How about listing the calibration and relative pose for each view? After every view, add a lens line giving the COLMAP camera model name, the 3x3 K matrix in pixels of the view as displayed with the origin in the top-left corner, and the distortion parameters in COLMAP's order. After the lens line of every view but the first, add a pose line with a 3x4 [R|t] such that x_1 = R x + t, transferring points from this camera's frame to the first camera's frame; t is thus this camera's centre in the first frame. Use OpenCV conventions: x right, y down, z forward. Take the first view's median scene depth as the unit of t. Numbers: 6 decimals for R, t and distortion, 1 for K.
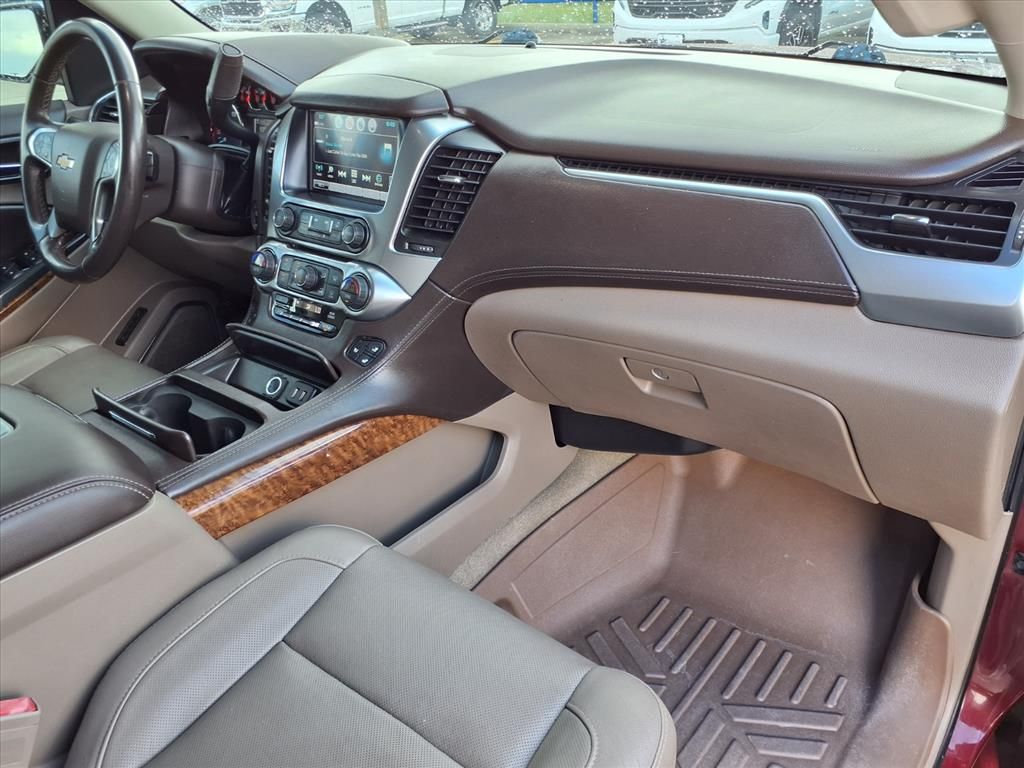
lens RADIAL K [[775.2, 0, 512.0], [0, 775.2, 384.0], [0, 0, 1]] dist [0.005204, -0.001076]
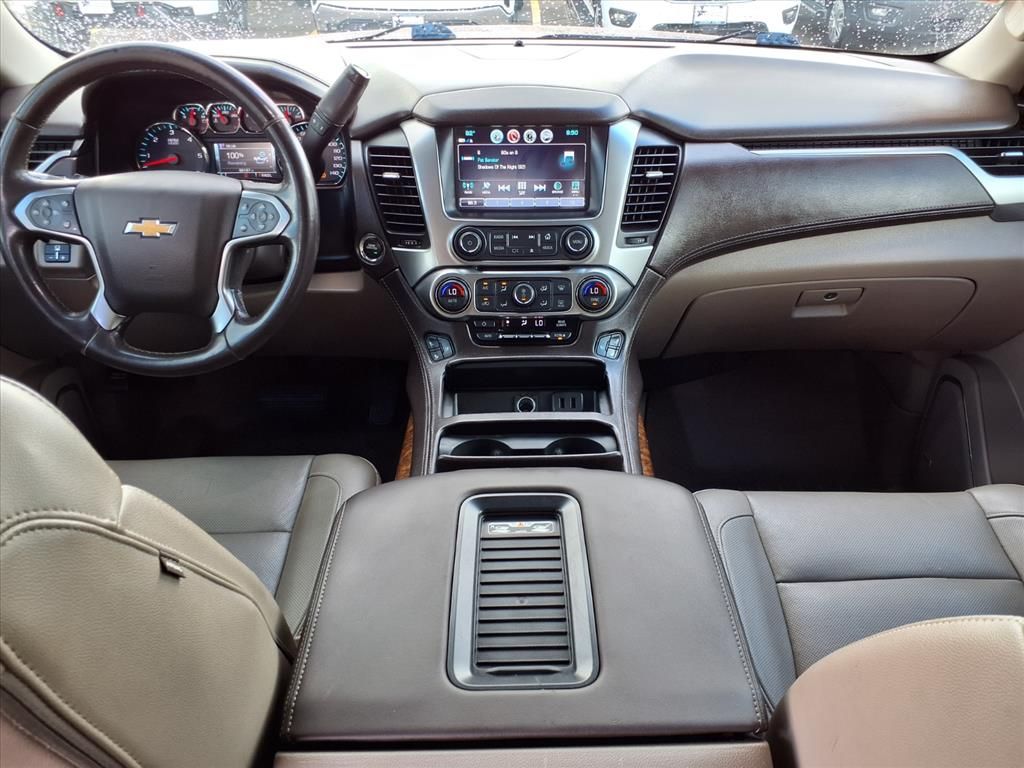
lens RADIAL K [[775.2, 0, 512.0], [0, 775.2, 384.0], [0, 0, 1]] dist [0.005204, -0.001076]
pose [[0.778524, -0.294221, 0.554377, -0.887678], [0.268550, 0.954527, 0.129460, -0.164604], [-0.567257, 0.048090, 0.822135, 0.193552]]
